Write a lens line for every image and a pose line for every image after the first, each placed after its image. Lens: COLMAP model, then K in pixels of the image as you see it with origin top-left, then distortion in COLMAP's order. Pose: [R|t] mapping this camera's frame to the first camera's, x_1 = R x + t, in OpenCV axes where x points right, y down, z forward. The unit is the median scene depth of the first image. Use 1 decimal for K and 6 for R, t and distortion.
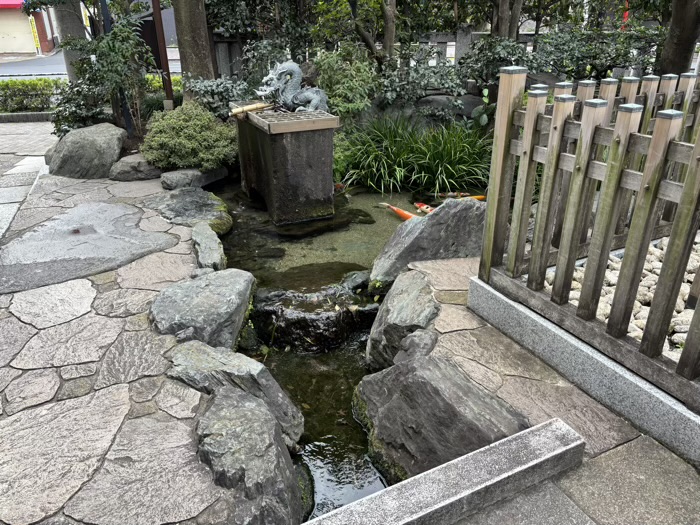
lens RADIAL K [[527.3, 0, 352.9], [0, 527.3, 261.9], [0, 0, 1]] dist [0.068871, -0.080947]
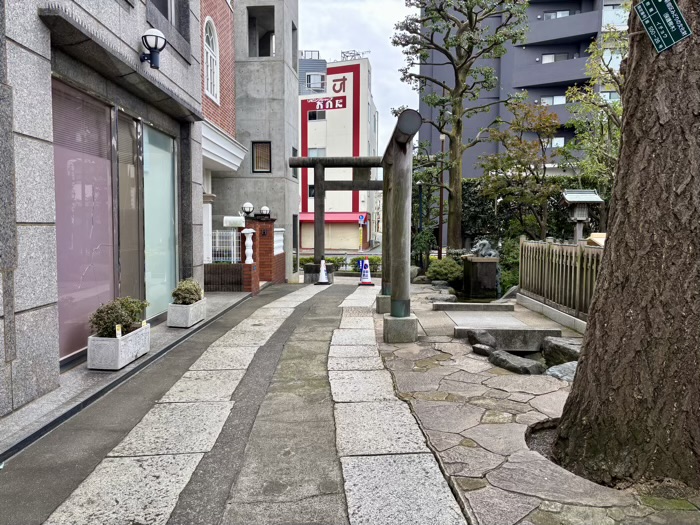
lens RADIAL K [[527.3, 0, 352.9], [0, 527.3, 261.9], [0, 0, 1]] dist [0.068871, -0.080947]
pose [[0.884950, 0.039933, -0.463970, 0.548994], [-0.205232, 0.927787, -0.311594, 0.713863], [0.418023, 0.370967, 0.829241, -1.498776]]
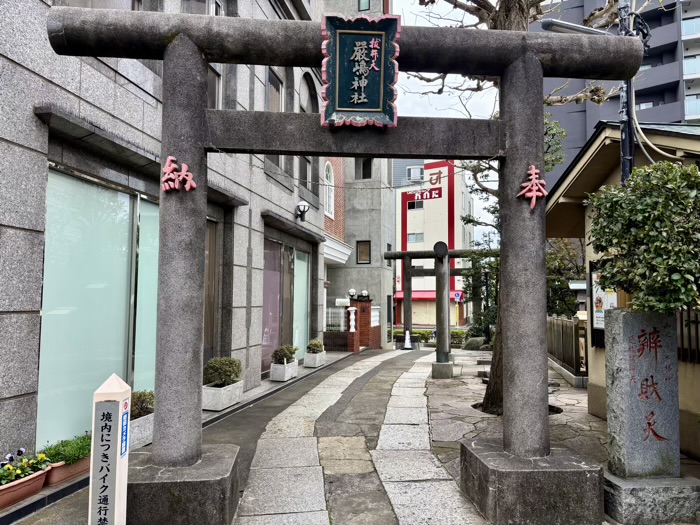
lens RADIAL K [[526.9, 0, 349.0], [0, 526.9, 263.1], [0, 0, 1]] dist [0.071174, -0.077780]
pose [[0.770659, -0.041007, -0.635927, 1.203224], [-0.275629, 0.878300, -0.390662, 1.024903], [0.574554, 0.476347, 0.665568, -2.213293]]
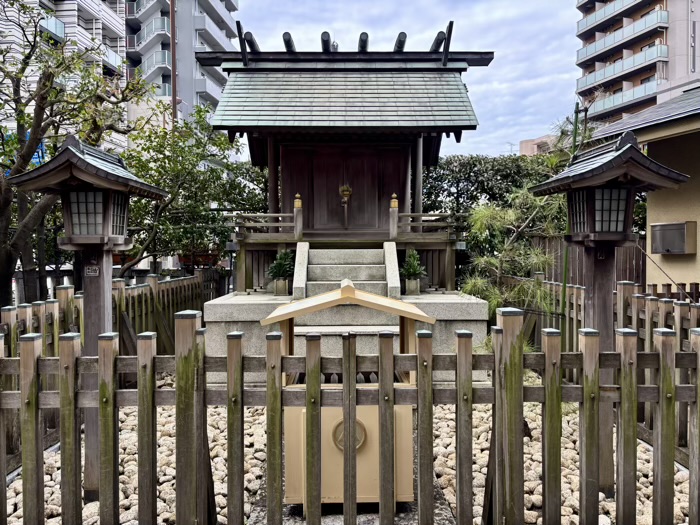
lens RADIAL K [[527.3, 0, 352.9], [0, 527.3, 261.9], [0, 0, 1]] dist [0.068871, -0.080947]
pose [[0.433383, -0.016324, 0.901062, -0.061585], [0.383734, 0.908012, -0.168114, 0.016960], [-0.815431, 0.418626, 0.399781, -0.045316]]
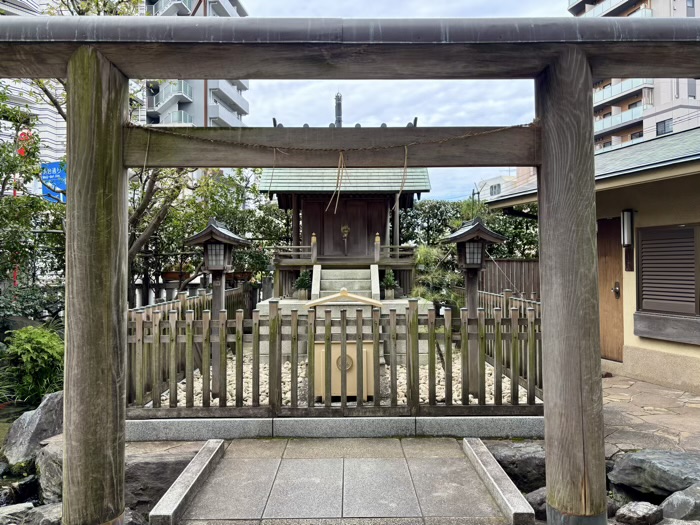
lens RADIAL K [[527.3, 0, 352.9], [0, 527.3, 261.9], [0, 0, 1]] dist [0.068871, -0.080947]
pose [[0.441653, 0.008440, 0.897146, -0.598125], [0.382908, 0.902538, -0.196991, 0.125129], [-0.811372, 0.430527, 0.395377, -0.311319]]
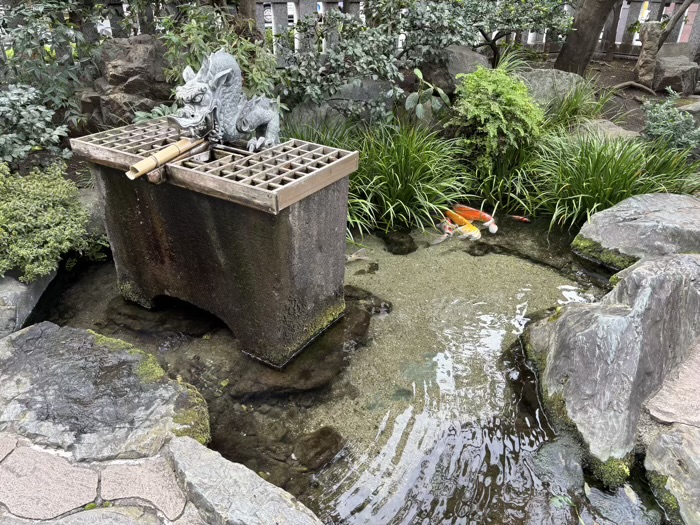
lens RADIAL K [[527.3, 0, 352.9], [0, 527.3, 261.9], [0, 0, 1]] dist [0.068871, -0.080947]
pose [[0.846481, -0.242130, 0.474175, -0.306254], [0.207647, 0.970218, 0.124742, -0.222185], [-0.490257, -0.007131, 0.871549, 0.497866]]
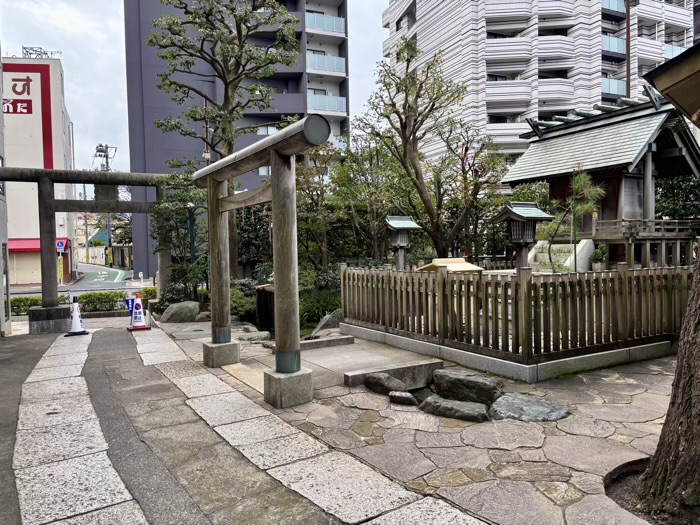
lens RADIAL K [[527.3, 0, 352.9], [0, 527.3, 261.9], [0, 0, 1]] dist [0.068871, -0.080947]
pose [[0.997398, -0.018455, 0.069691, 0.051418], [0.044840, 0.915751, -0.399237, 0.623396], [-0.056452, 0.401323, 0.914195, -1.350855]]
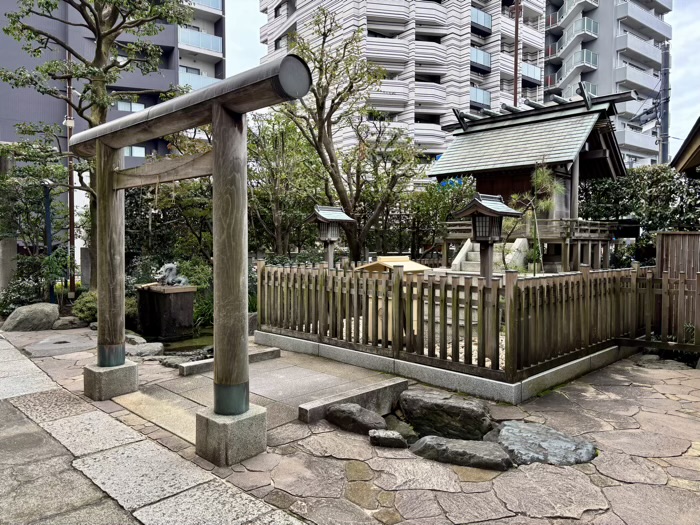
lens RADIAL K [[528.2, 0, 359.4], [0, 528.2, 253.8], [0, 0, 1]] dist [0.034419, -0.024405]
pose [[0.944949, -0.001042, 0.327215, -0.101749], [0.132140, 0.916044, -0.378685, 0.487183], [-0.299349, 0.401077, 0.865753, -1.070011]]
